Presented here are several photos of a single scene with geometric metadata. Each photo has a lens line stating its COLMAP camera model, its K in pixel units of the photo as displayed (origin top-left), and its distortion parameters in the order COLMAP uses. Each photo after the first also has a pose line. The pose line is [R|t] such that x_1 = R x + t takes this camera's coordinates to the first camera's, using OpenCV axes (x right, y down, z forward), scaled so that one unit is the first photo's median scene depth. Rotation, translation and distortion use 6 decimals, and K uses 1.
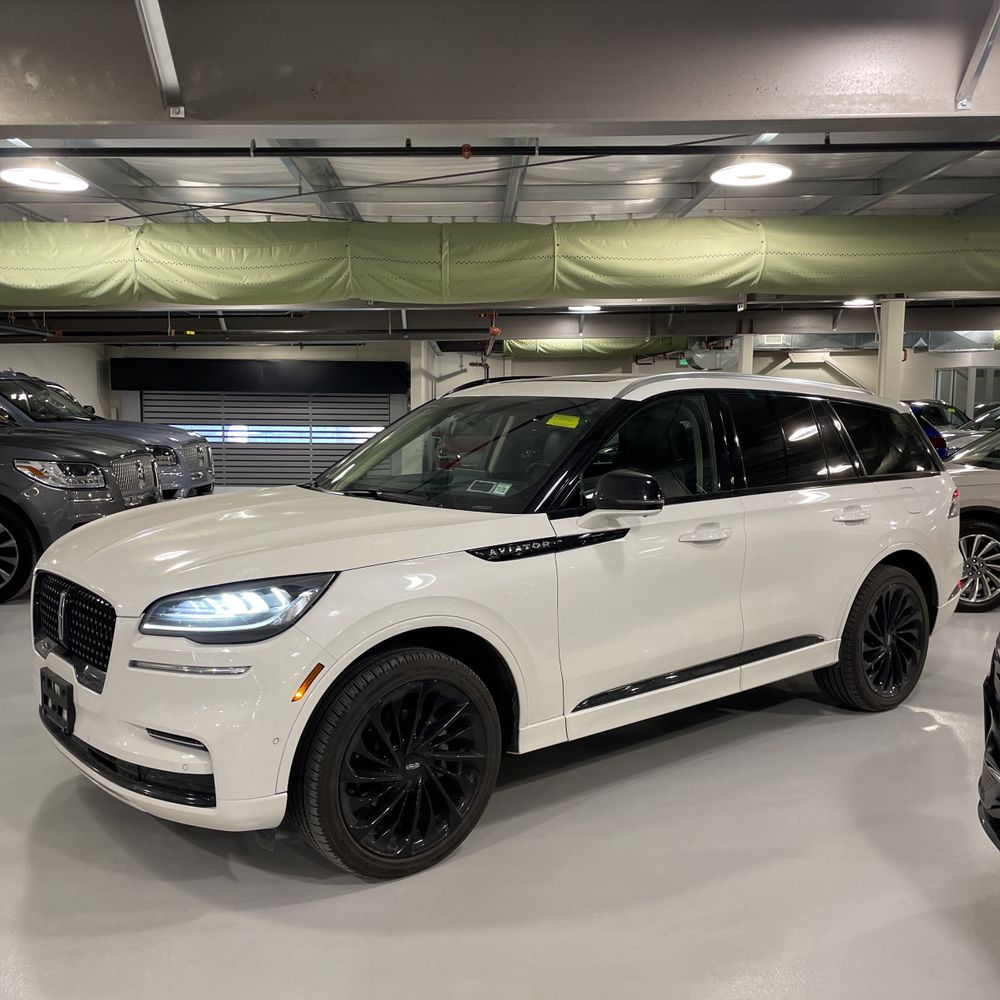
lens RADIAL K [[978.6, 0, 500.0], [0, 978.6, 500.0], [0, 0, 1]] dist [0.116298, -0.144366]
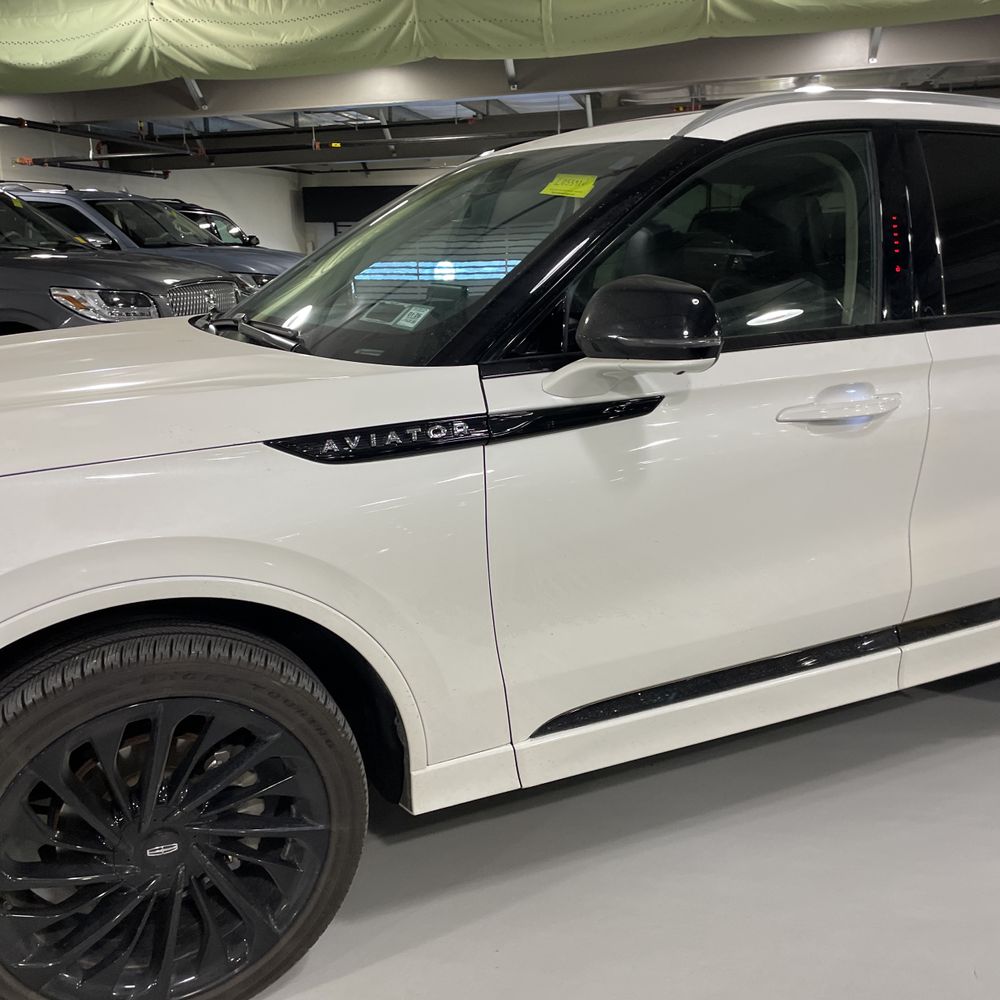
lens RADIAL K [[1000.3, 0, 497.8], [0, 1000.3, 503.5], [0, 0, 1]] dist [0.103958, -0.136456]
pose [[0.971814, 0.042135, -0.231955, 0.171795], [-0.004825, 0.987247, 0.159123, 0.001513], [0.235701, -0.153519, 0.959623, 0.470806]]
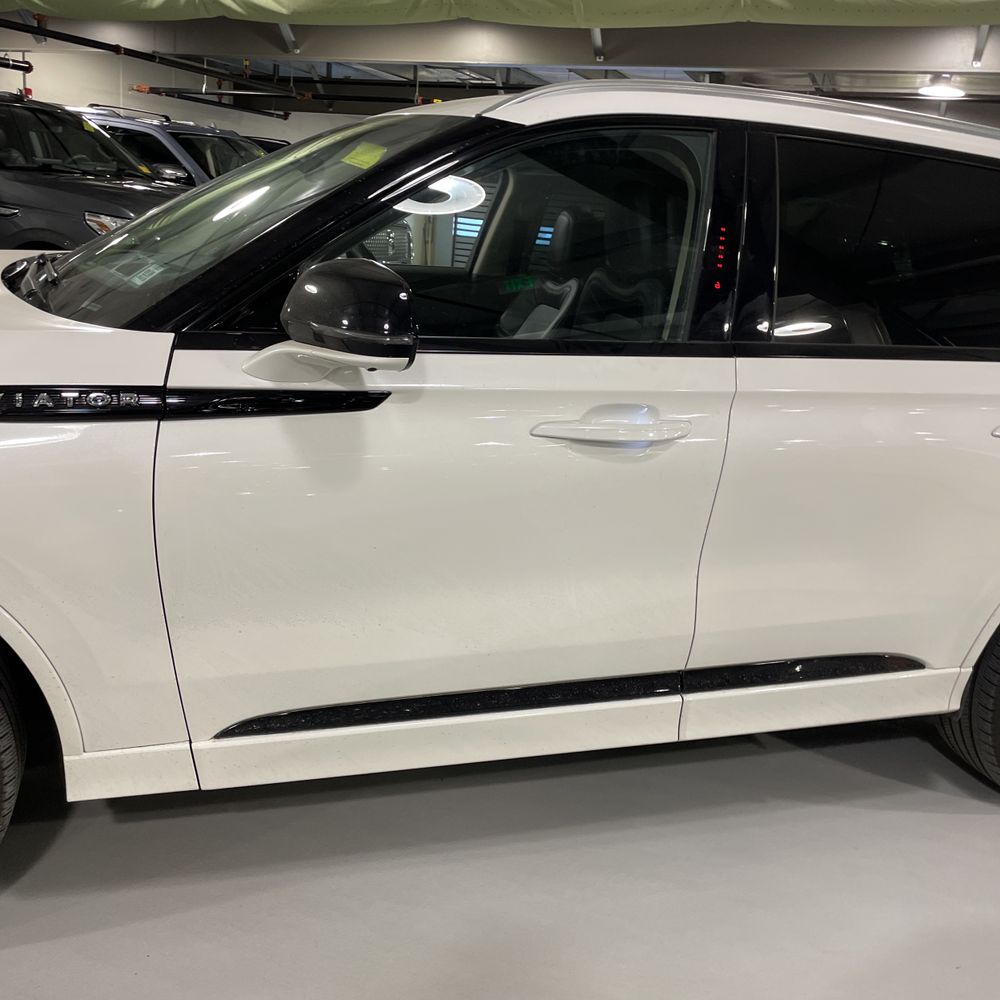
lens RADIAL K [[998.7, 0, 514.9], [0, 998.7, 484.5], [0, 0, 1]] dist [0.096586, -0.119946]
pose [[0.931495, 0.169809, -0.321686, 0.347562], [-0.116888, 0.977180, 0.177358, -0.019681], [0.344462, -0.127607, 0.930087, 0.569393]]
